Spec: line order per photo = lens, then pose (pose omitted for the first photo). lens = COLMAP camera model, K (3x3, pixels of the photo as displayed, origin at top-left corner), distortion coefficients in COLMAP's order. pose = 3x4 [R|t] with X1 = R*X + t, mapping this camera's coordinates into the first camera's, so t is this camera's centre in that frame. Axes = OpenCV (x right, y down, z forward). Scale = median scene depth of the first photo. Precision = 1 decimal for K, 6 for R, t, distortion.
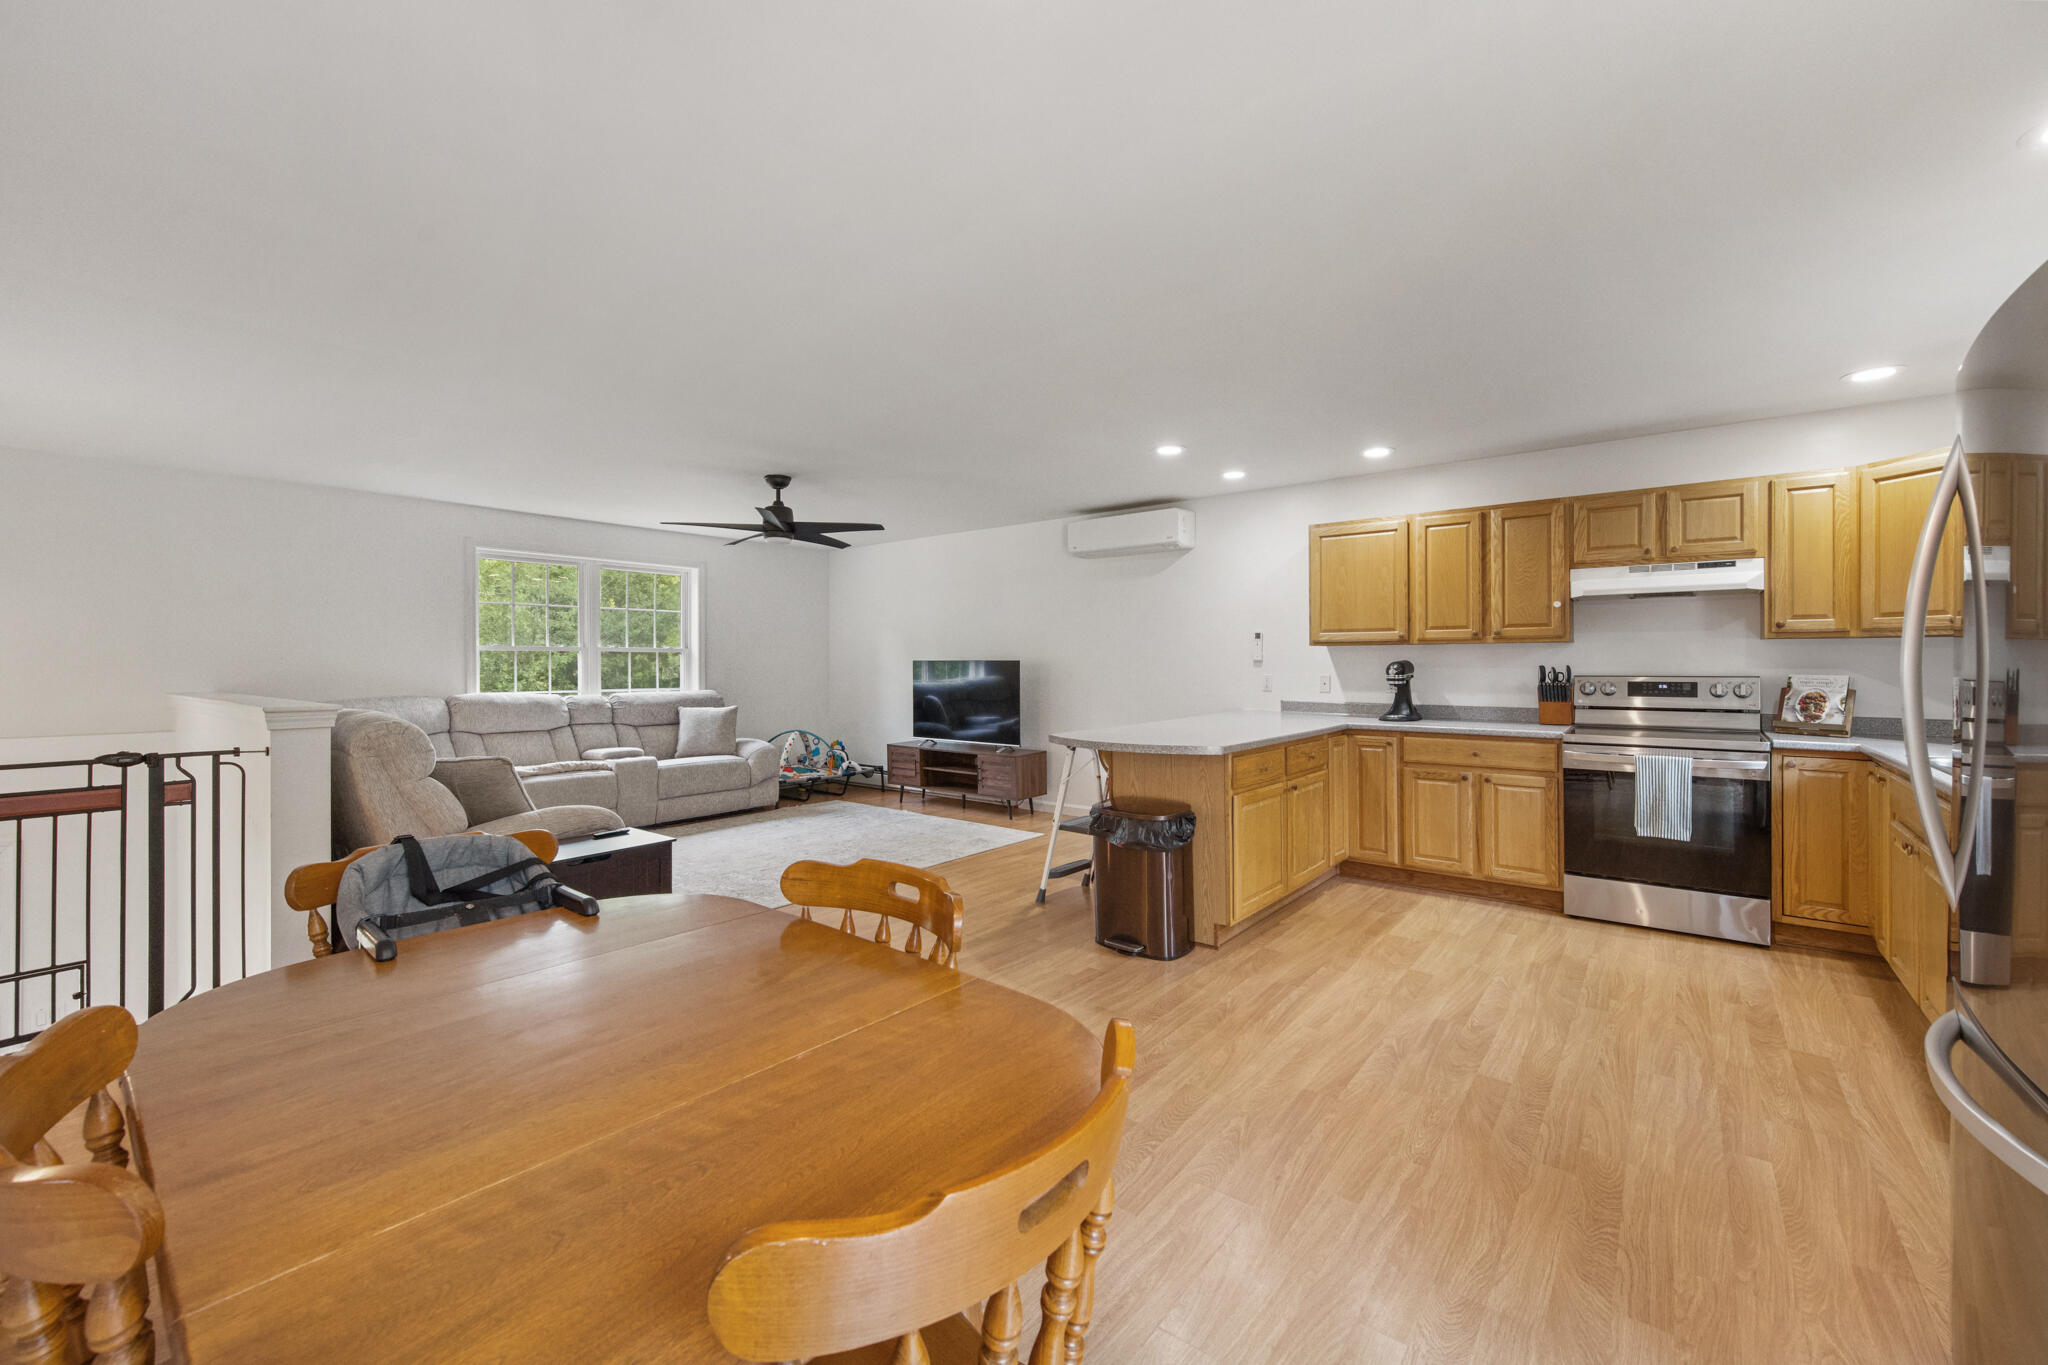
lens RADIAL K [[818.2, 0, 1020.0], [0, 818.2, 663.2], [0, 0, 1]] dist [-0.000815, 0.000069]
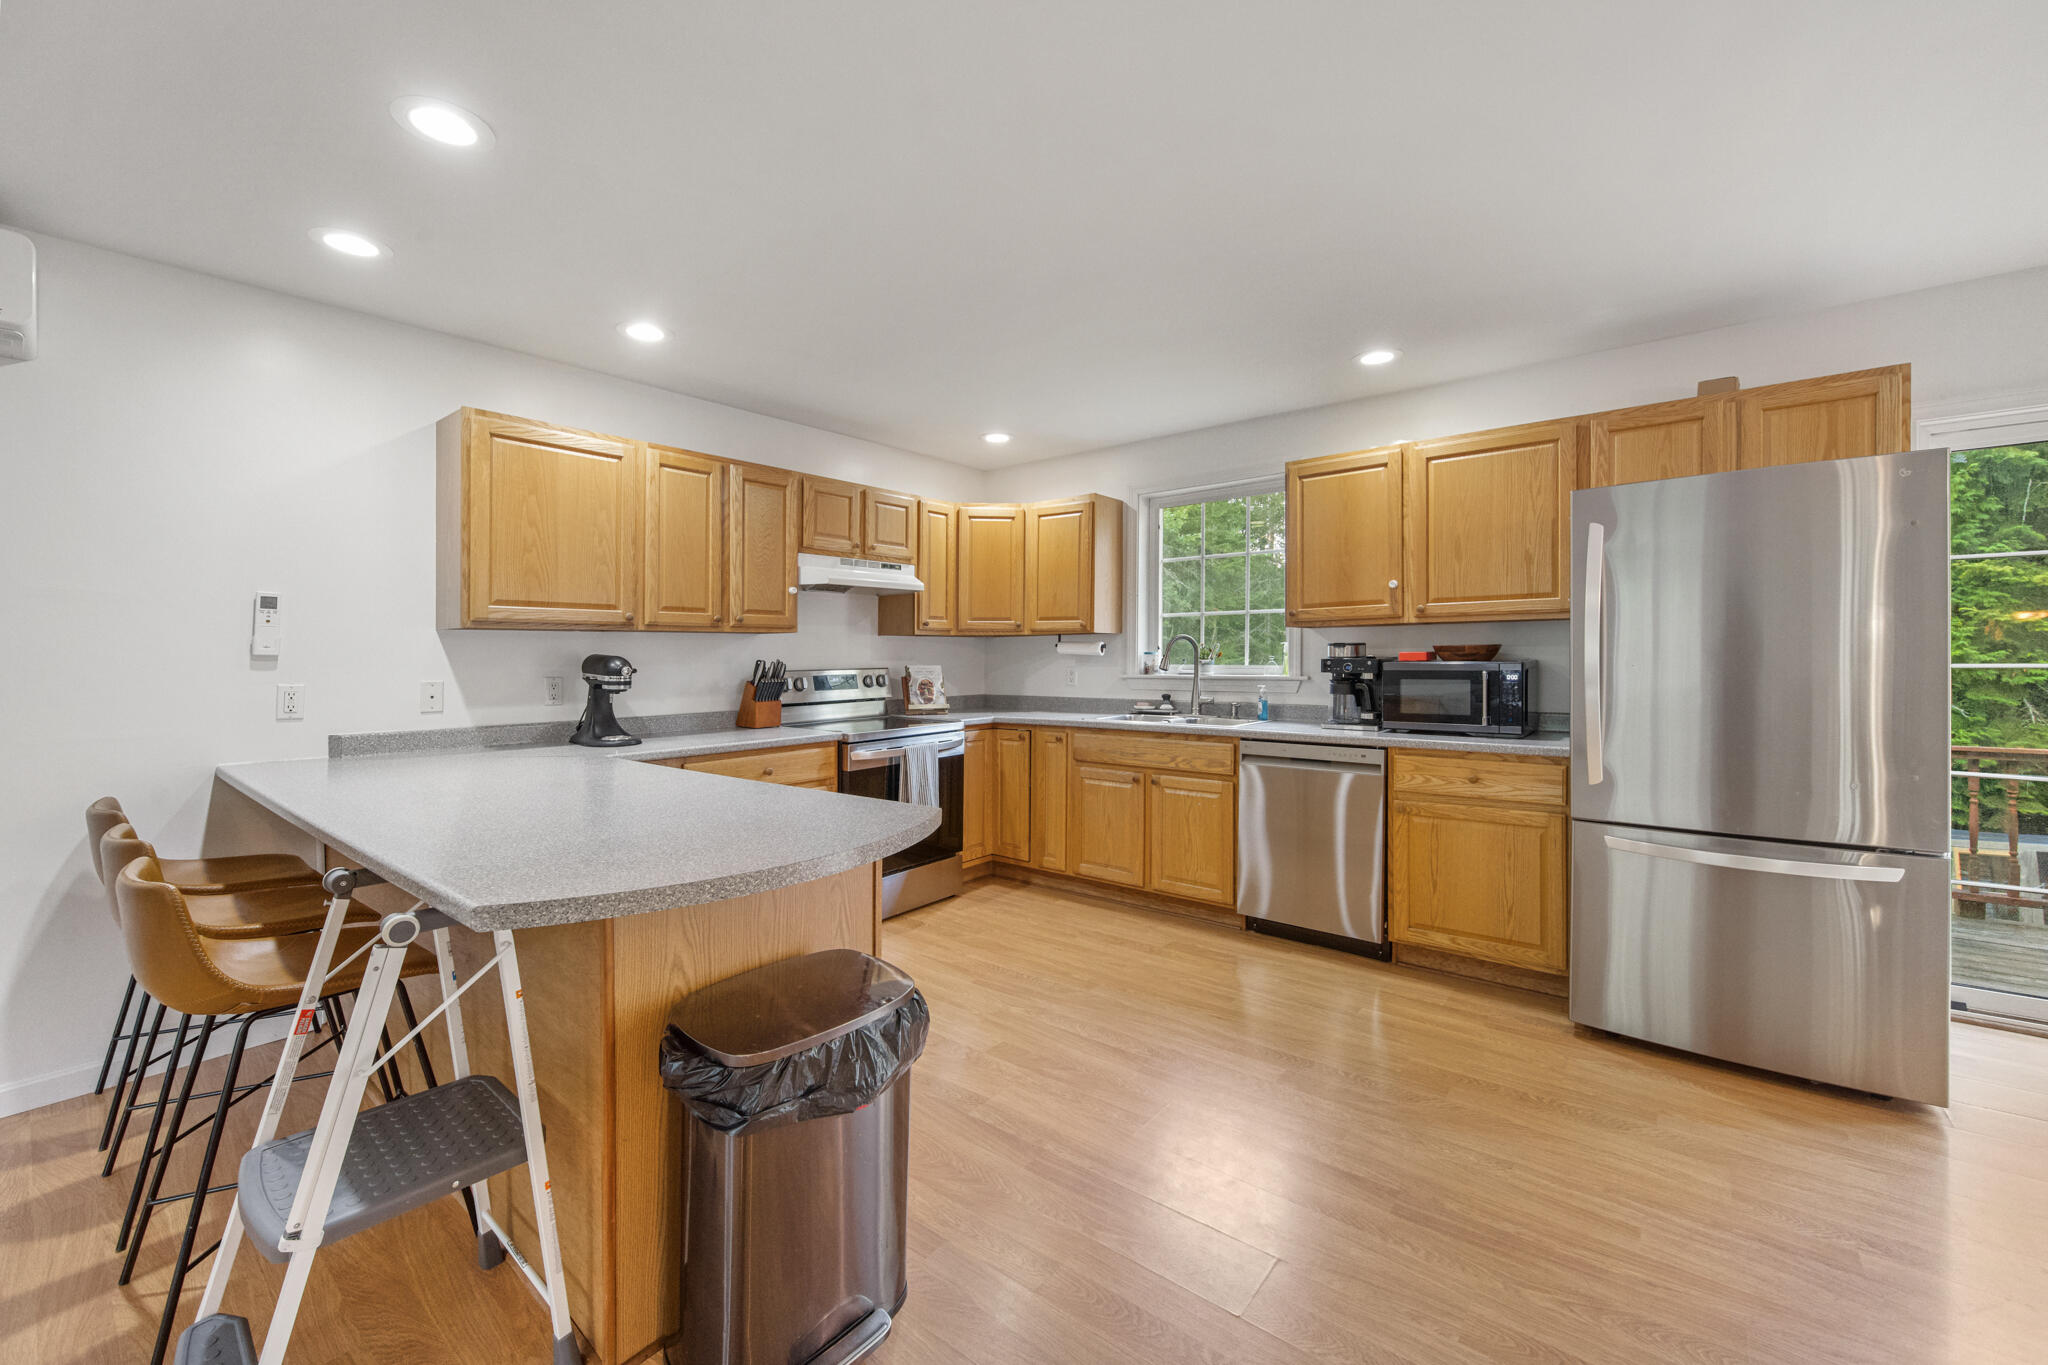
lens RADIAL K [[818.2, 0, 1019.8], [0, 818.2, 662.5], [0, 0, 1]] dist [-0.000815, 0.000069]
pose [[0.006889, -0.006224, 0.999957, -0.251682], [0.011207, 0.999918, 0.006146, 0.003703], [-0.999913, 0.011165, 0.006958, 0.830436]]
